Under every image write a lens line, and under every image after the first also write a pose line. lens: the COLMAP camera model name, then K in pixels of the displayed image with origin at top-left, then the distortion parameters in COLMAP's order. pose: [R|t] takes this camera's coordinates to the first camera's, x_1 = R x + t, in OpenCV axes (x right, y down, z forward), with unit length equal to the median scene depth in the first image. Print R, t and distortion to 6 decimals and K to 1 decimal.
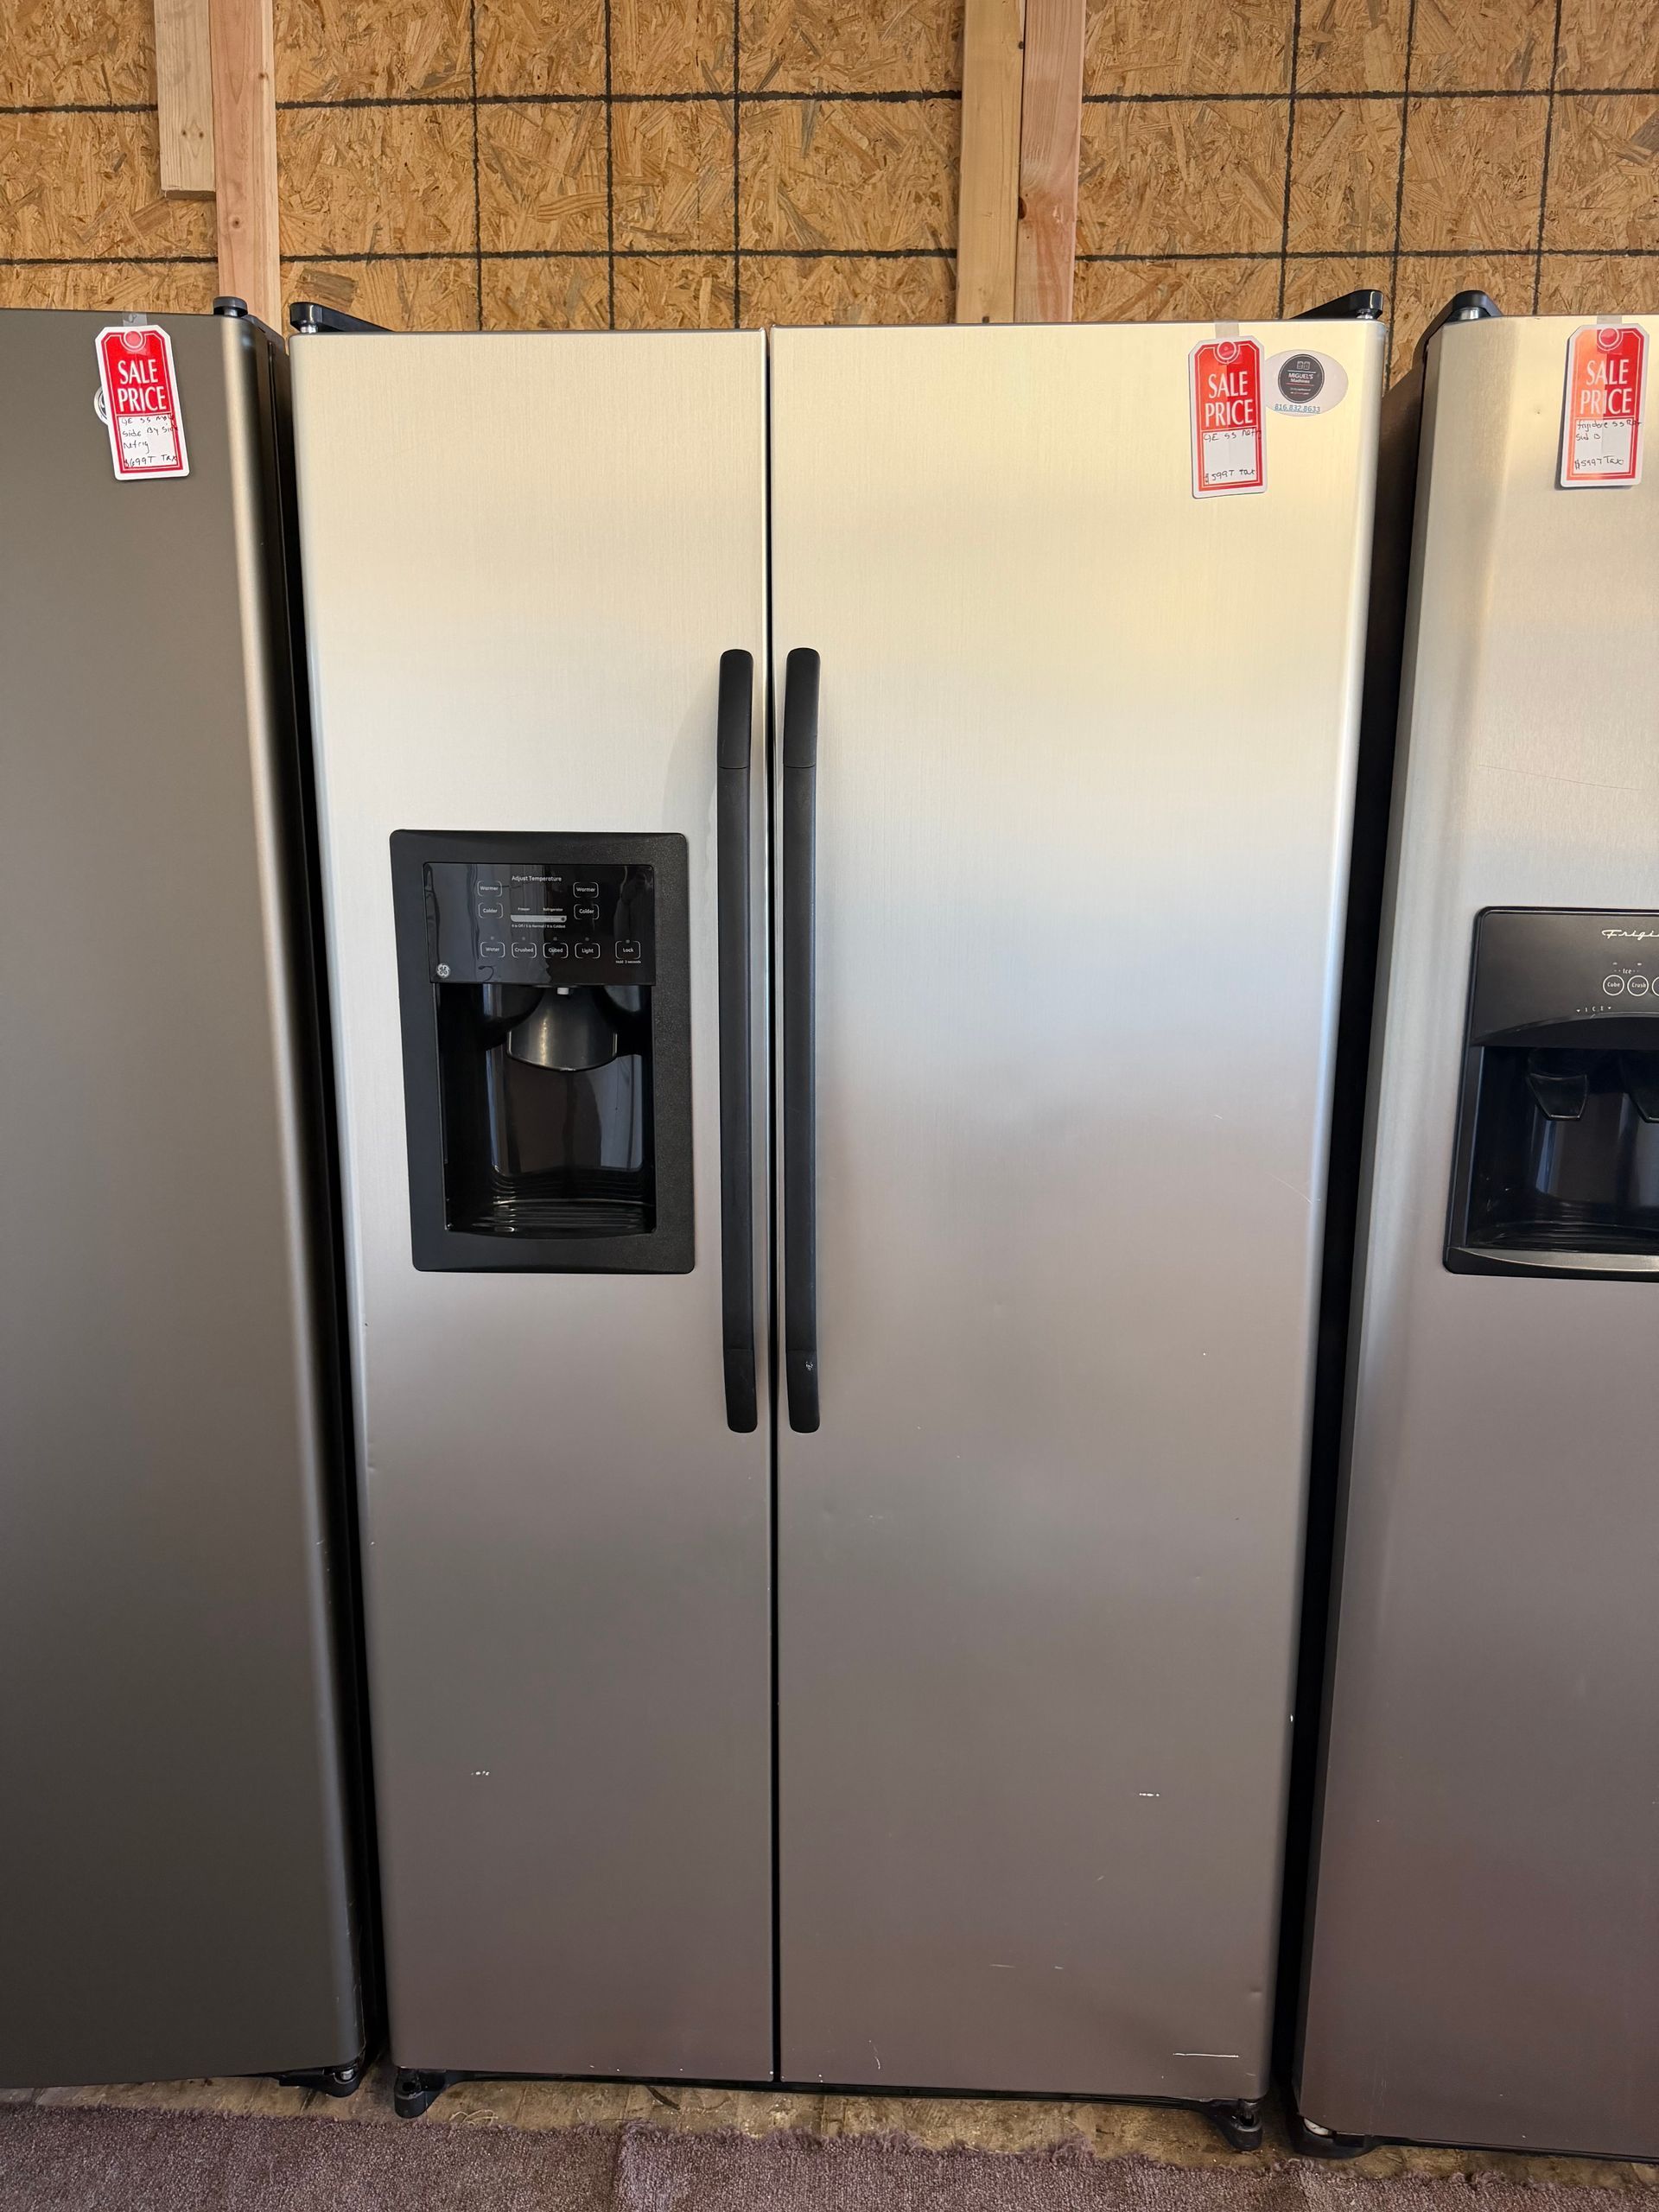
lens RADIAL K [[1319.2, 0, 820.5], [0, 1319.2, 1111.4], [0, 0, 1]] dist [0.005814, -0.000152]
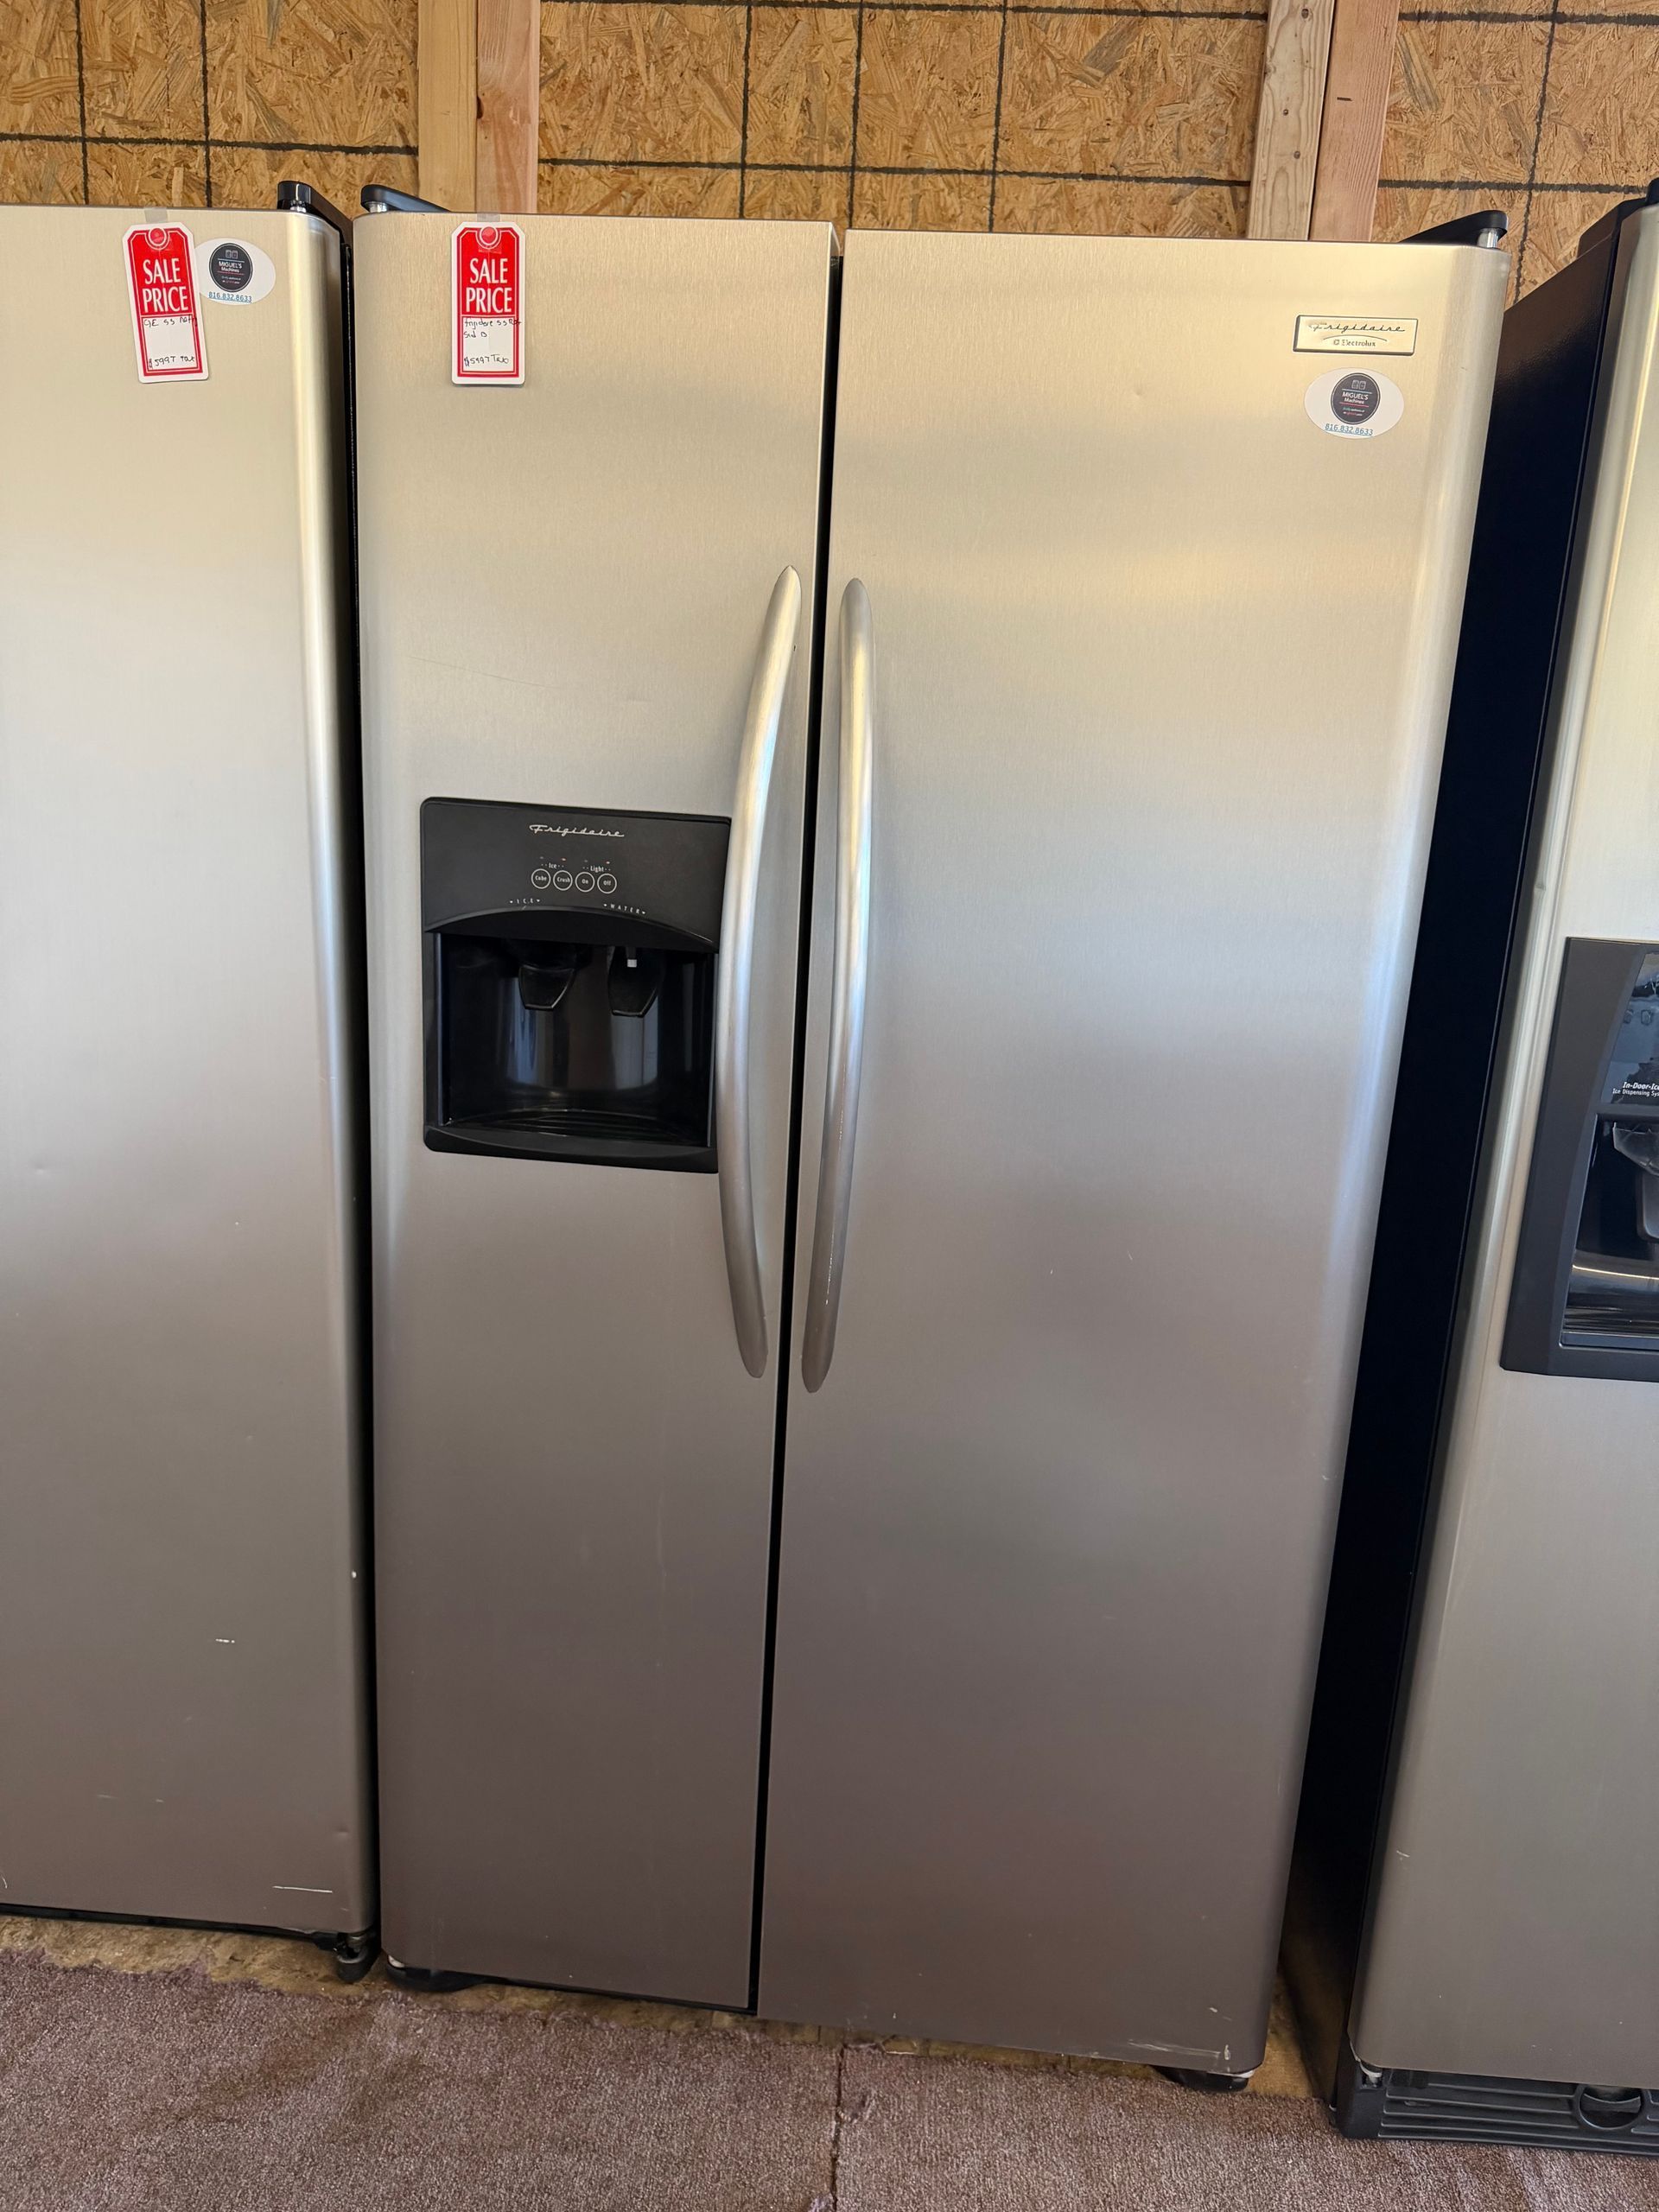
lens RADIAL K [[1319.2, 0, 832.0], [0, 1319.2, 1096.4], [0, 0, 1]] dist [0.005814, -0.000152]
pose [[0.998886, 0.044996, -0.014236, 0.461047], [-0.044486, 0.998421, 0.034313, 0.015911], [0.015758, -0.033642, 0.999310, -0.019274]]
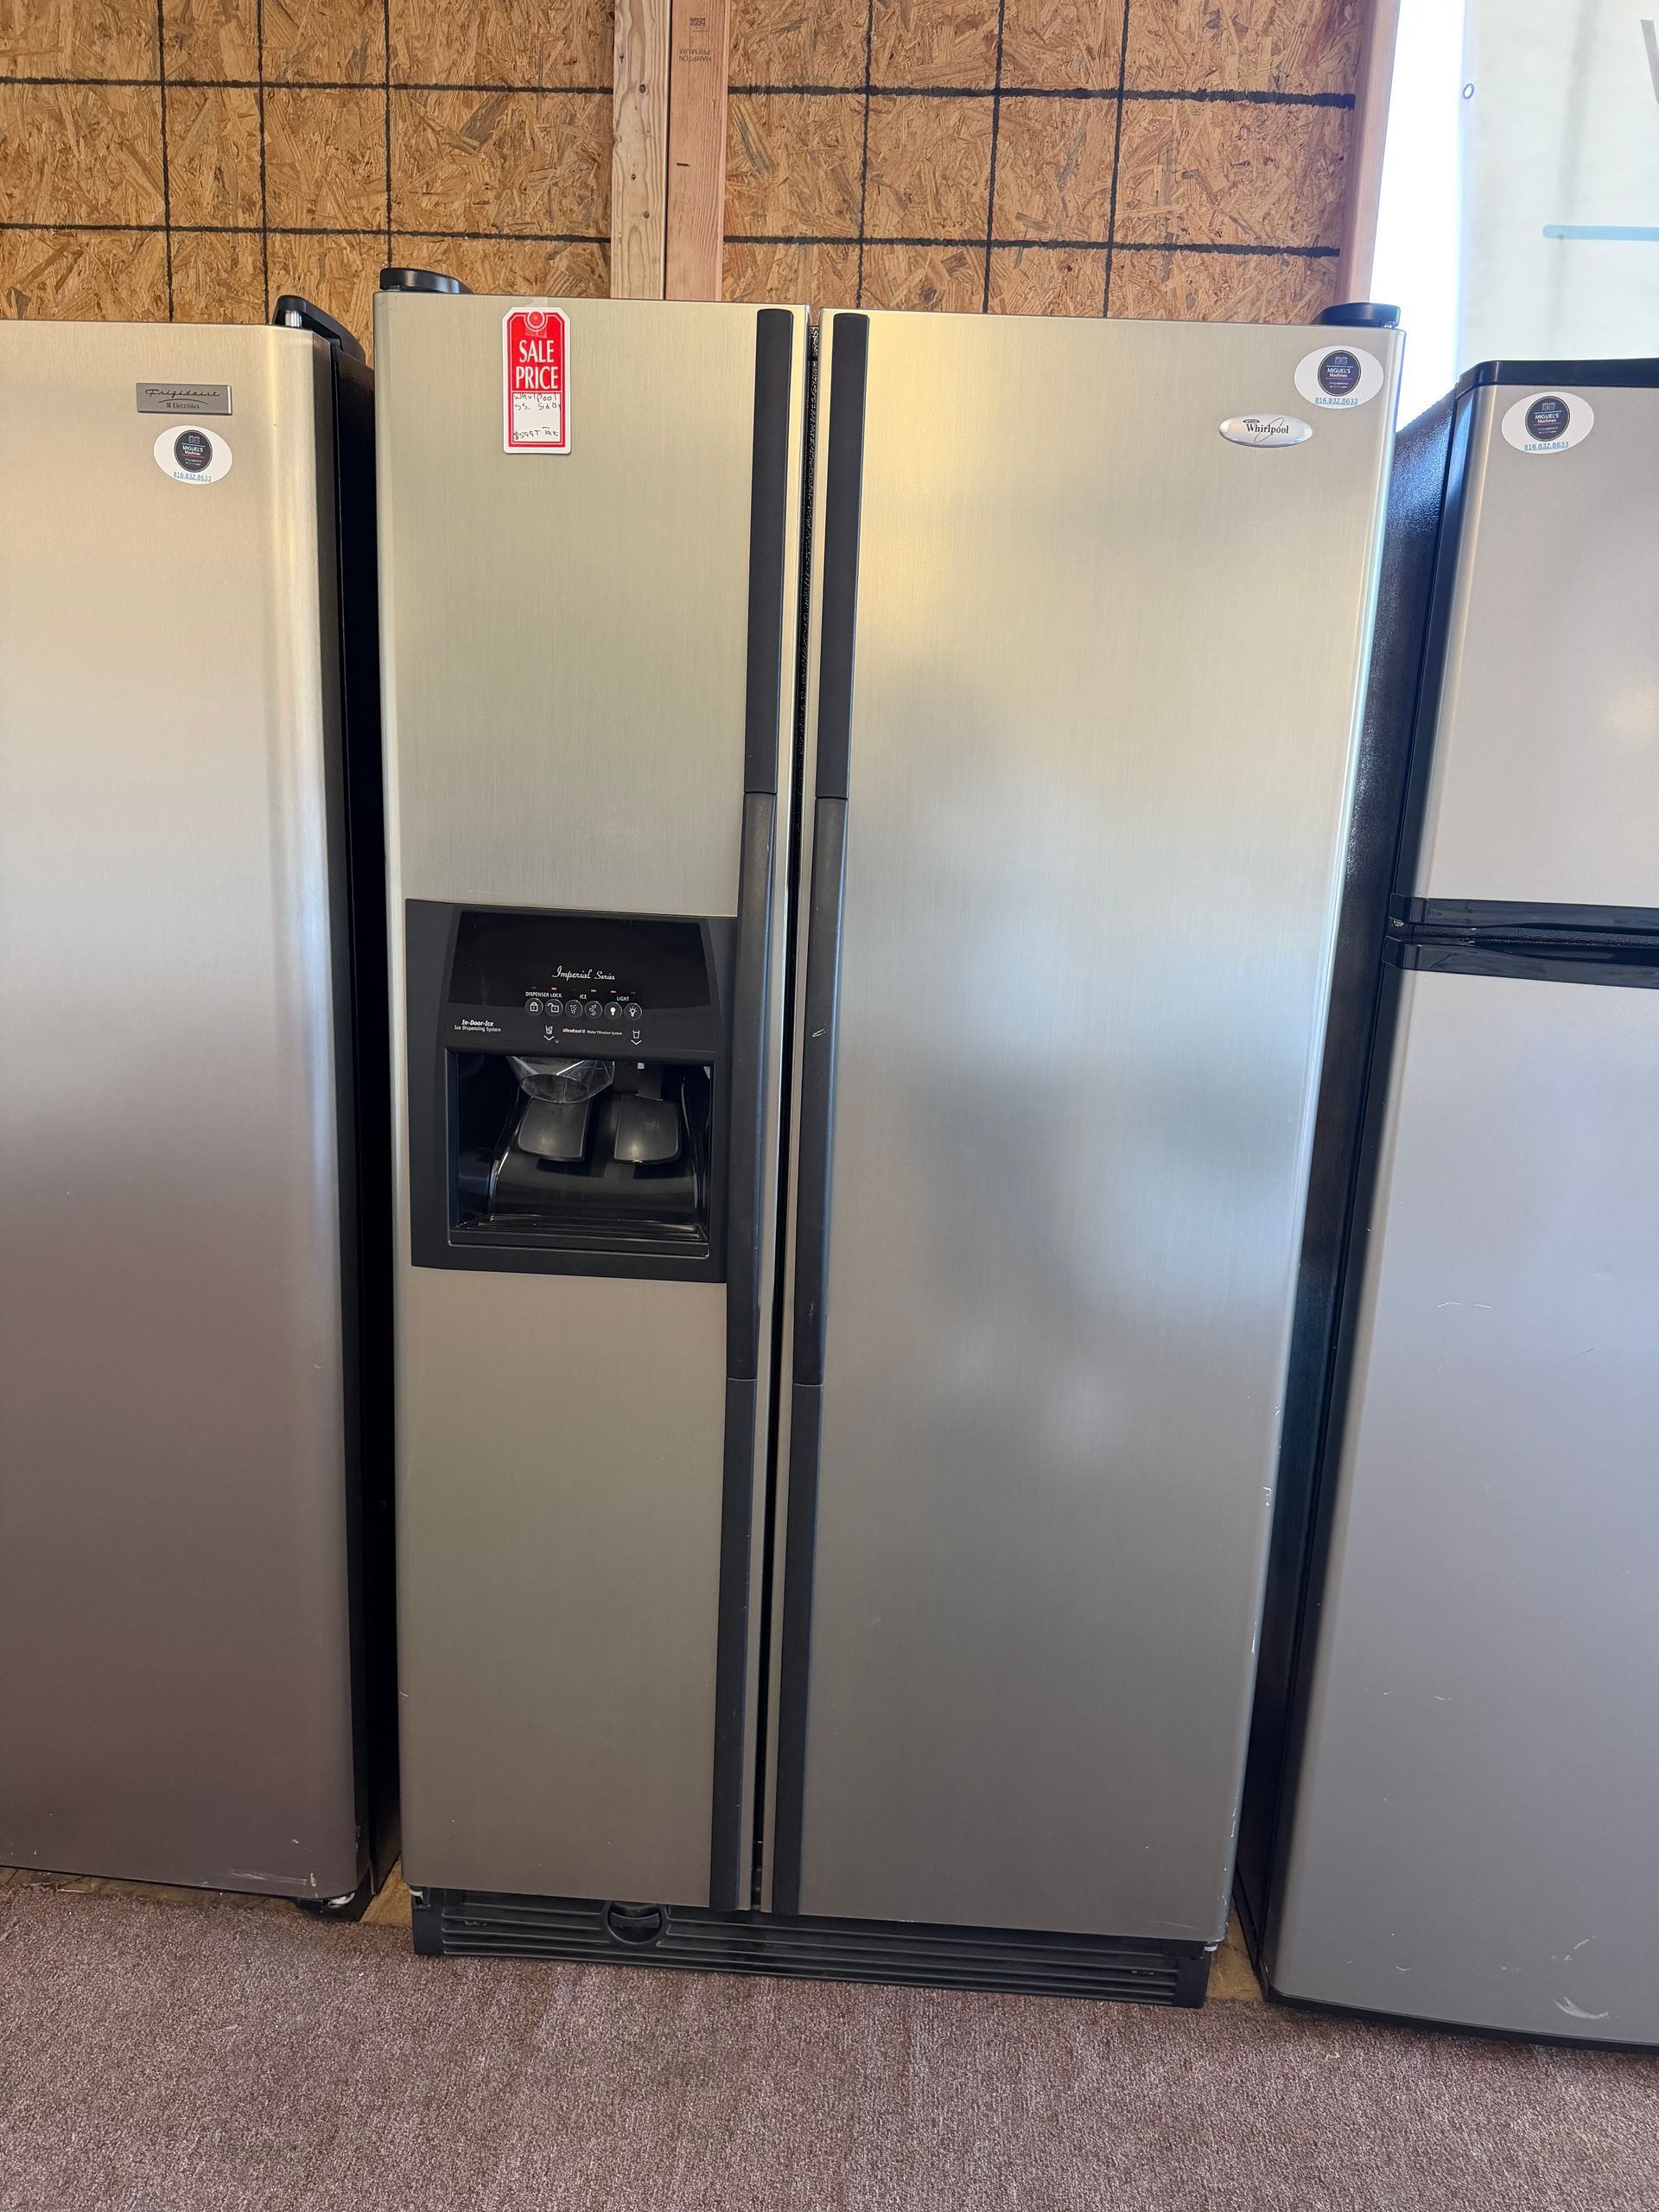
lens RADIAL K [[1319.2, 0, 833.6], [0, 1319.2, 1112.2], [0, 0, 1]] dist [0.005814, -0.000152]
pose [[0.999051, 0.037161, -0.022717, 0.952799], [-0.036704, 0.999122, 0.020188, 0.045070], [0.023448, -0.019335, 0.999538, -0.103079]]
